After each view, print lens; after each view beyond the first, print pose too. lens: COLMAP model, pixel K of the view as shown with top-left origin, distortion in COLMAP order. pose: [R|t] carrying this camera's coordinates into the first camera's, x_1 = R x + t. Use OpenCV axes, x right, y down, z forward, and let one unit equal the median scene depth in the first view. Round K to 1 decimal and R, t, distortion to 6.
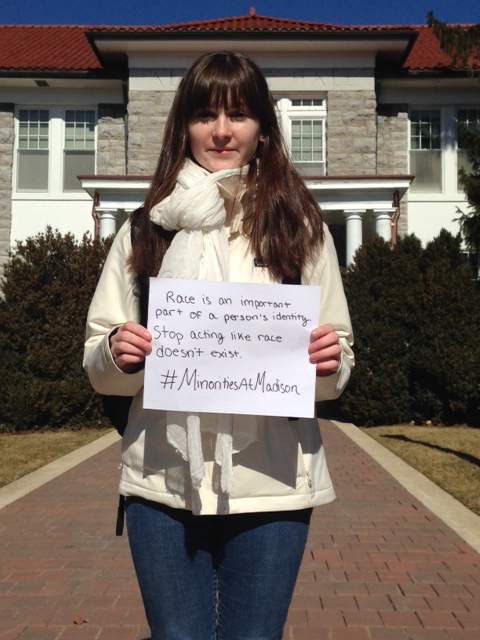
lens RADIAL K [[896.0, 0, 240.0], [0, 896.0, 320.0], [0, 0, 1]] dist [0.015491, 0.385823]
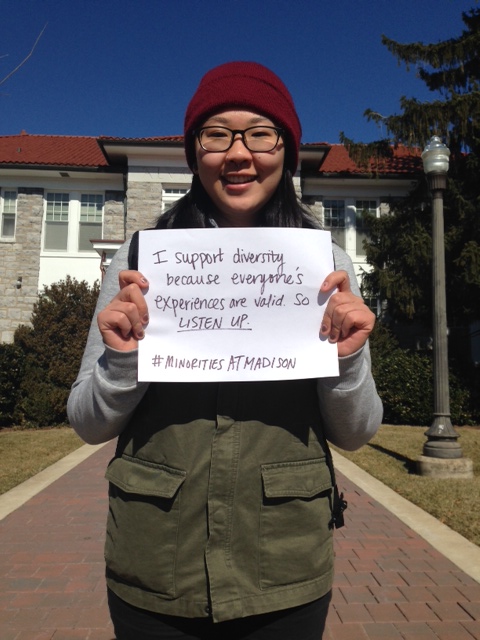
lens RADIAL K [[610.6, 0, 251.2], [0, 610.6, 304.8], [0, 0, 1]] dist [0.164332, -0.243134]
pose [[0.996489, 0.008952, 0.083246, -0.010308], [-0.003812, 0.998087, -0.061702, -0.001928], [-0.083639, 0.061168, 0.994617, 0.031090]]
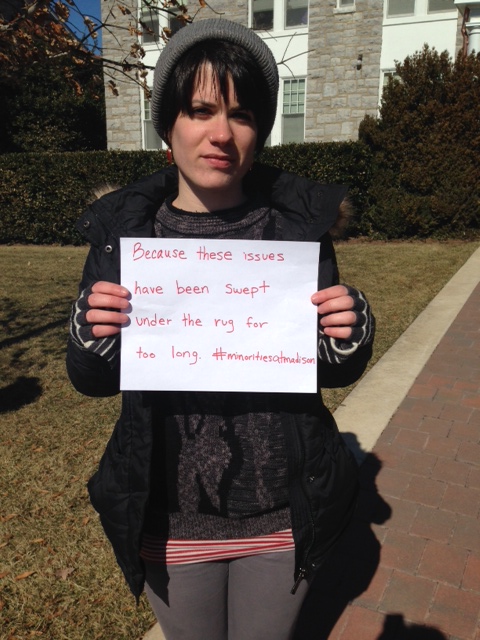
lens RADIAL K [[610.6, 0, 251.2], [0, 610.6, 304.8], [0, 0, 1]] dist [0.164332, -0.243134]
pose [[0.910835, 0.086206, -0.403668, -0.061413], [0.028739, 0.962330, 0.270360, -0.012442], [0.411768, -0.257855, 0.874047, 0.155749]]
